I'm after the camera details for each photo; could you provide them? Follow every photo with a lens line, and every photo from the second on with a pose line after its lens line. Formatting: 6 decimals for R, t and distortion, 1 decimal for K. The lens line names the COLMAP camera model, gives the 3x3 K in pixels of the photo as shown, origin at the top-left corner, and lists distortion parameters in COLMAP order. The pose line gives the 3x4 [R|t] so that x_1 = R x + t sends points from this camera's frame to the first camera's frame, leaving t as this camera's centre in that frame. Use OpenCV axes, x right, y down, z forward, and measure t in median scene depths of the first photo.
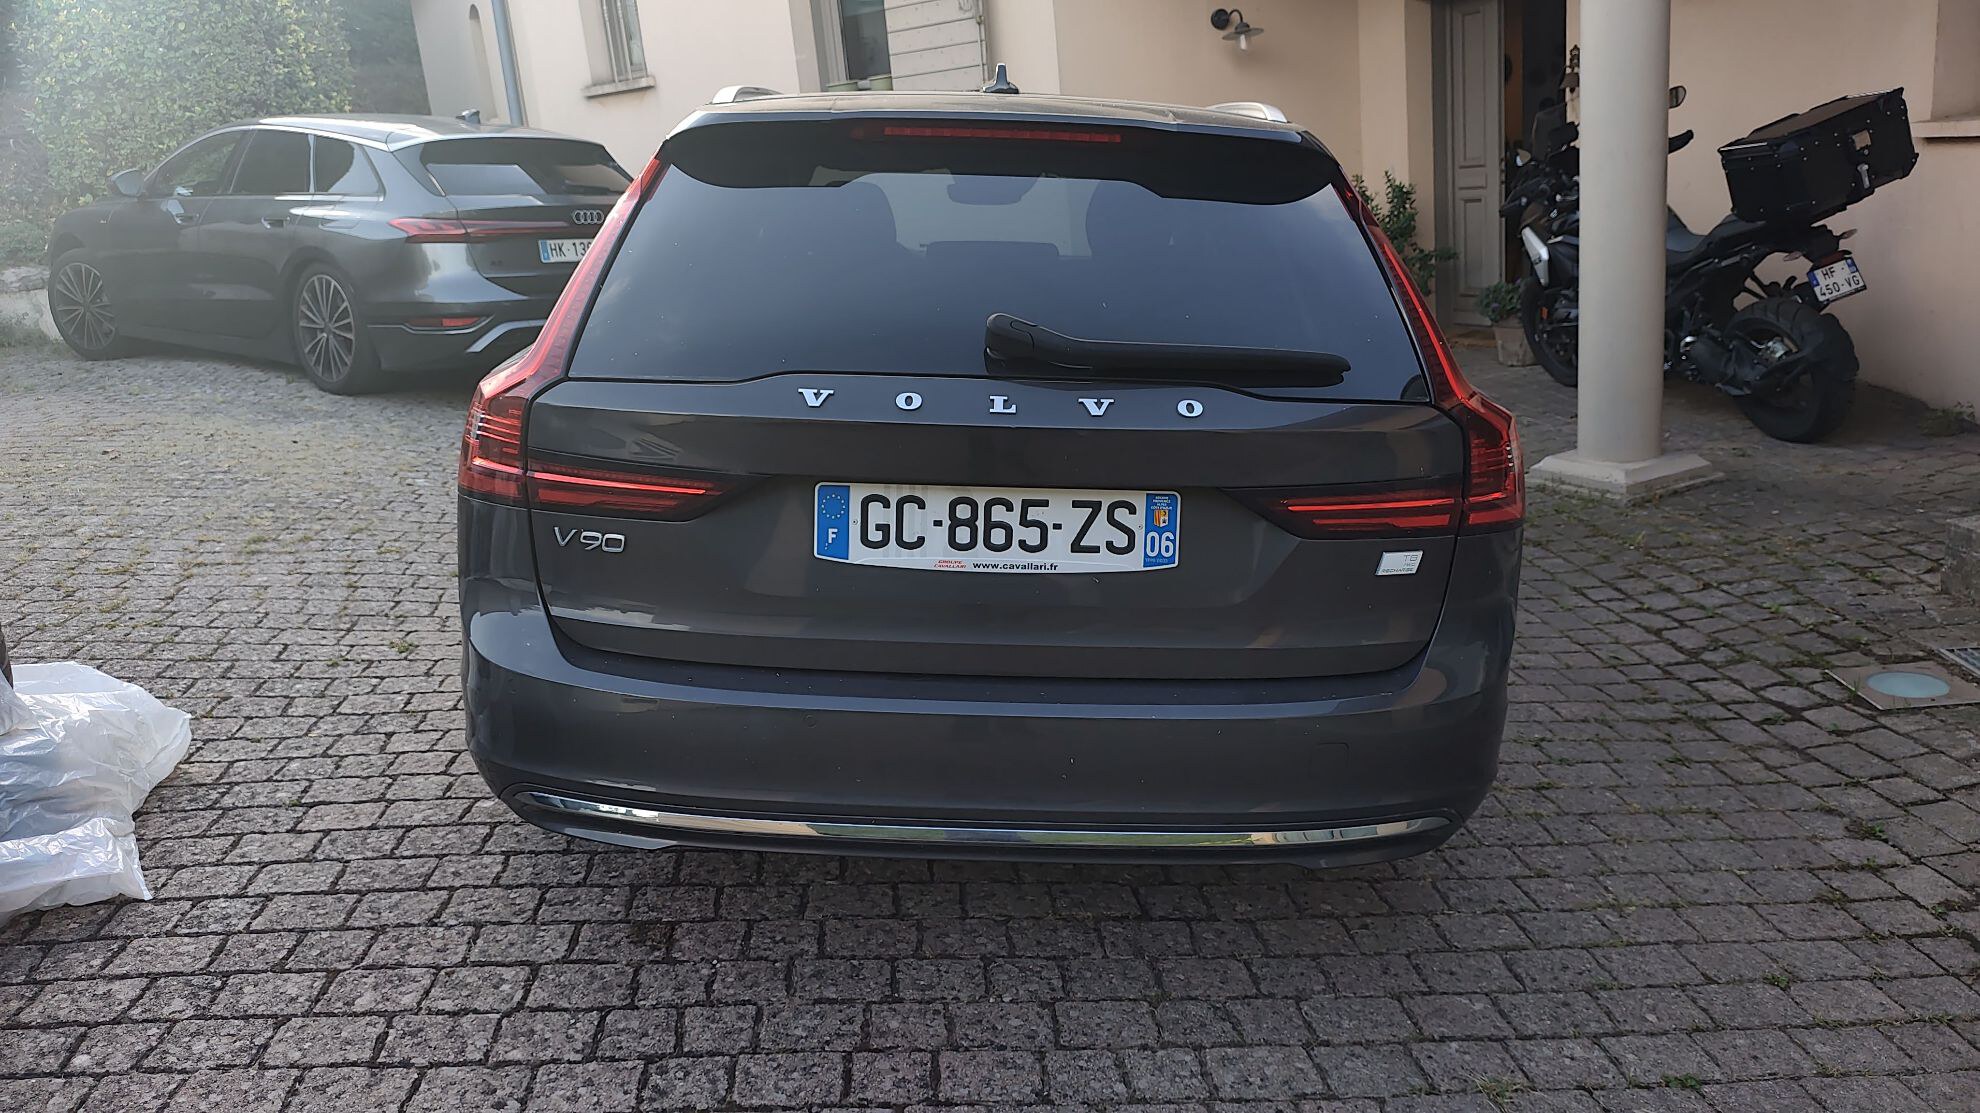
lens RADIAL K [[1458.4, 0, 990.0], [0, 1458.4, 556.5], [0, 0, 1]] dist [0.019845, -0.027434]
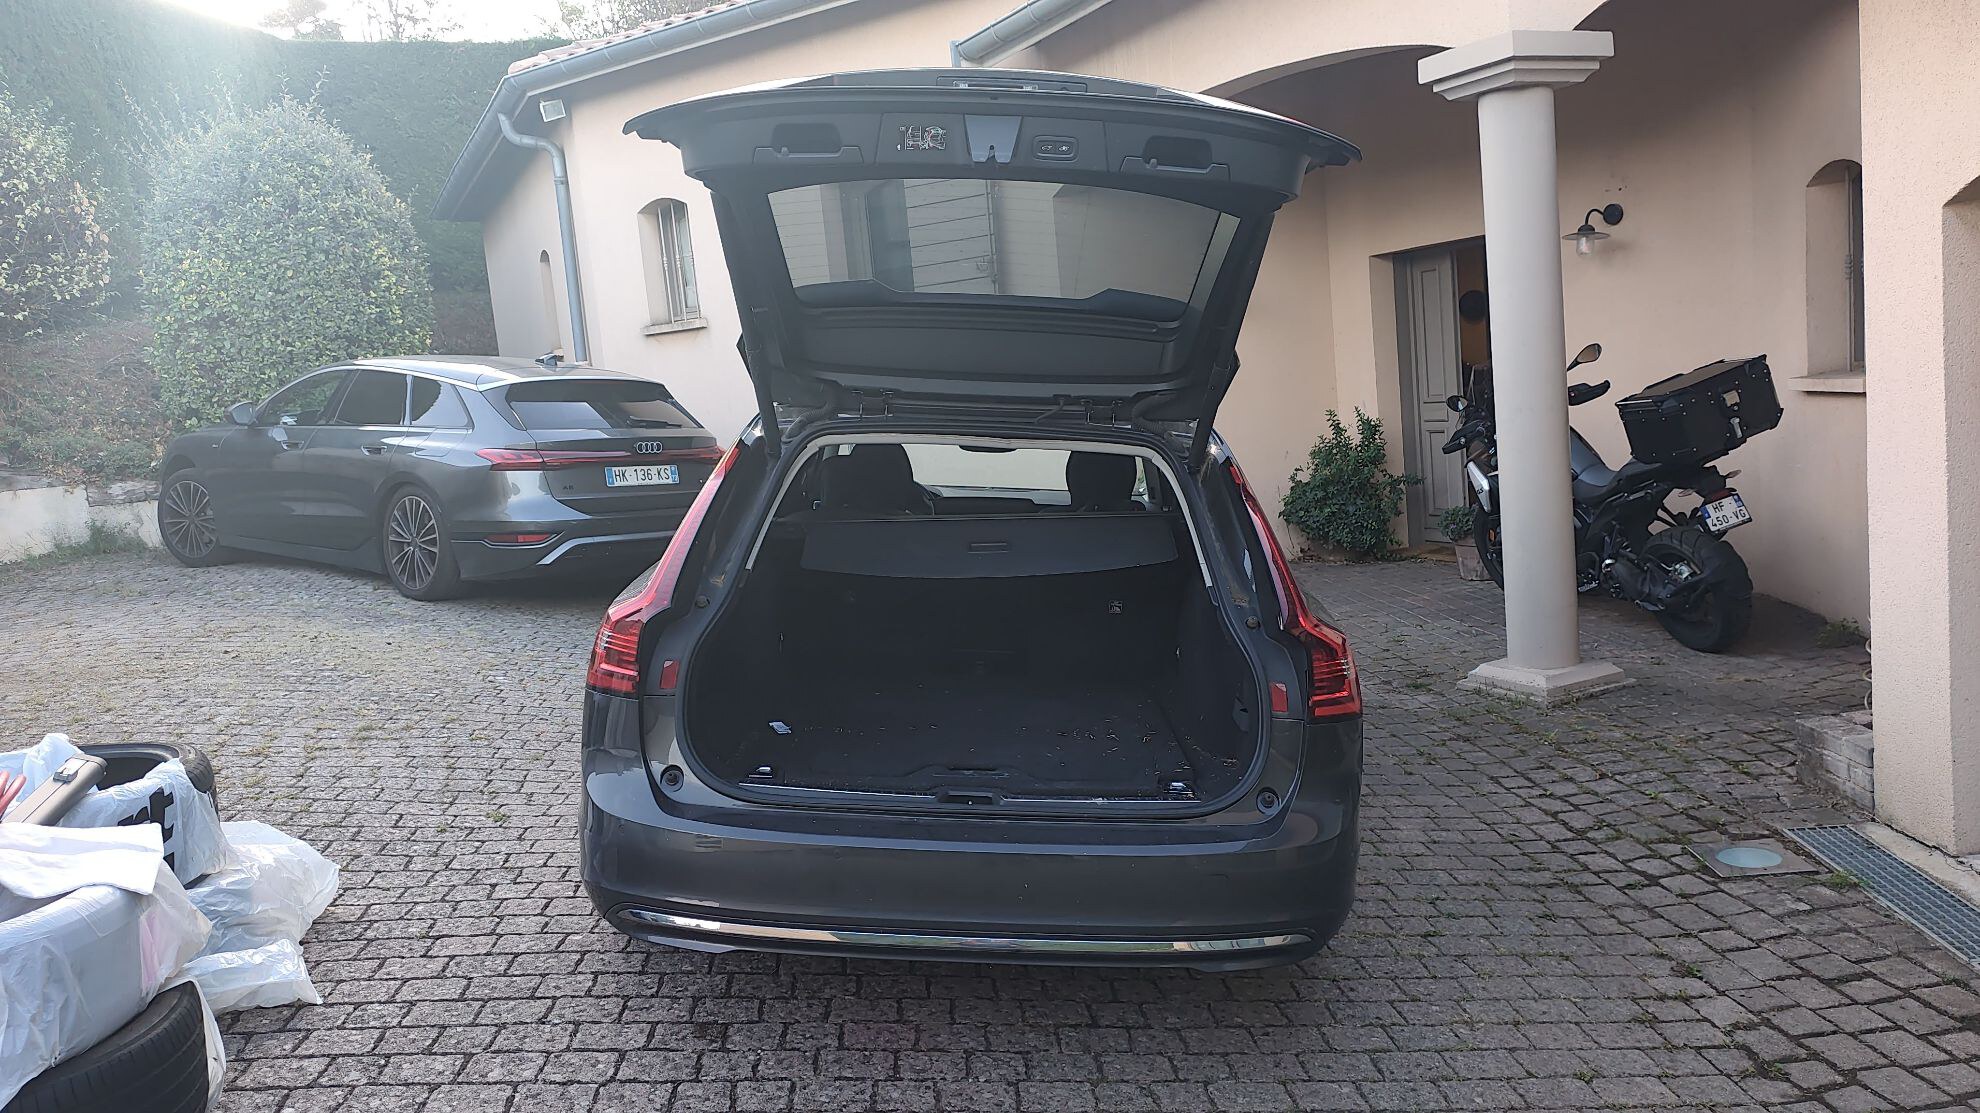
lens RADIAL K [[1458.4, 0, 990.0], [0, 1458.4, 556.5], [0, 0, 1]] dist [0.019845, -0.027434]
pose [[0.999828, 0.005009, -0.017856, 0.028532], [-0.007396, 0.990648, -0.136244, 0.012618], [0.017007, 0.136353, 0.990514, -0.258403]]
